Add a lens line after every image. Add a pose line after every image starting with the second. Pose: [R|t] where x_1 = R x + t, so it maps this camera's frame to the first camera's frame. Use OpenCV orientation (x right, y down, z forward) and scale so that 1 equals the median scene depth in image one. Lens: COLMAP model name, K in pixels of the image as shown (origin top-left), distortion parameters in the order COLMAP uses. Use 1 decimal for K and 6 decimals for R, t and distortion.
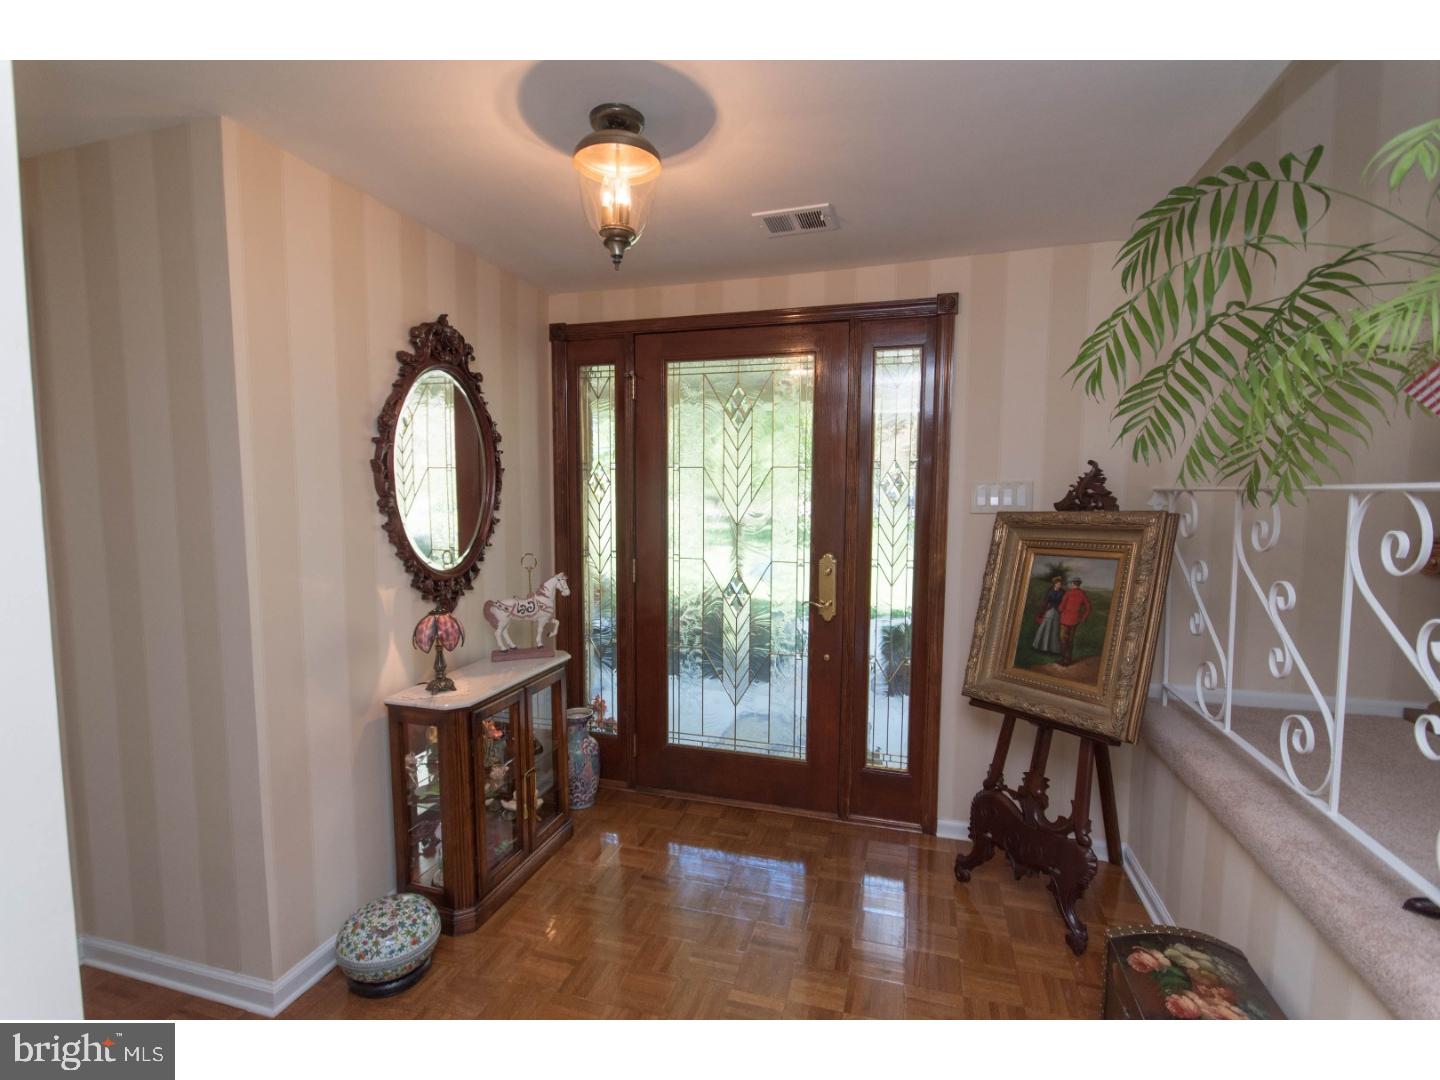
lens RADIAL K [[712.0, 0, 715.4], [0, 712.0, 547.9], [0, 0, 1]] dist [-0.000169, -0.000017]
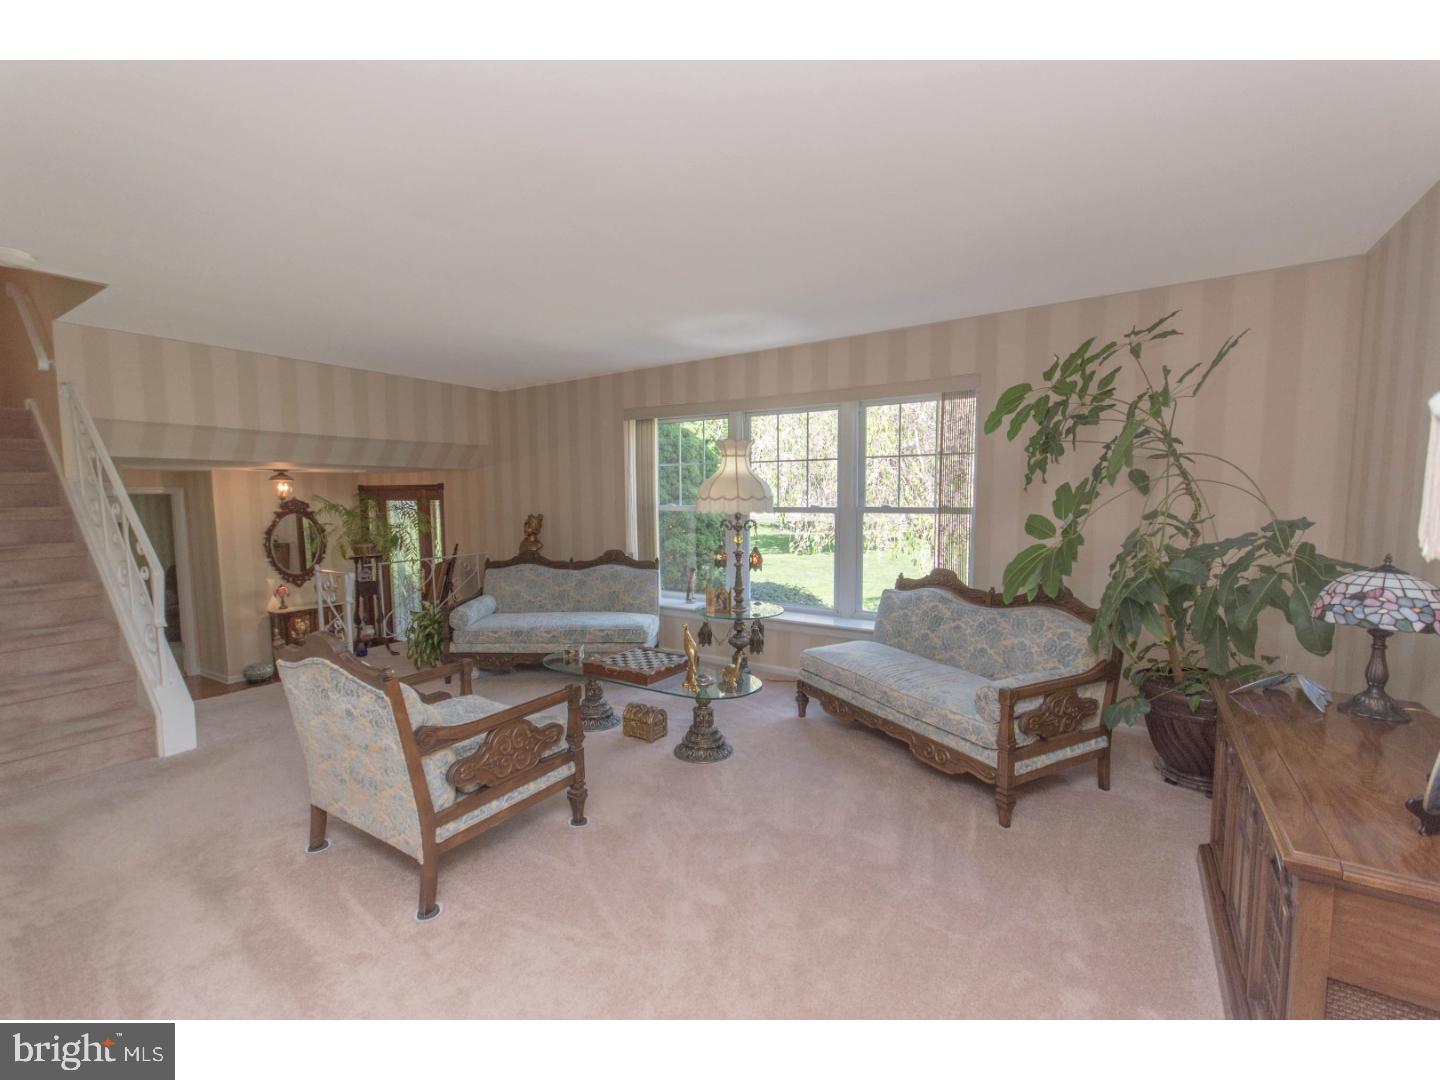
lens RADIAL K [[627.2, 0, 722.4], [0, 627.2, 539.8], [0, 0, 1]] dist [0.003191, 0.000294]
pose [[0.957993, 0.008973, -0.286650, 2.235393], [-0.008448, 0.999960, 0.003068, -0.146036], [0.286666, -0.000518, 0.958031, -1.159900]]
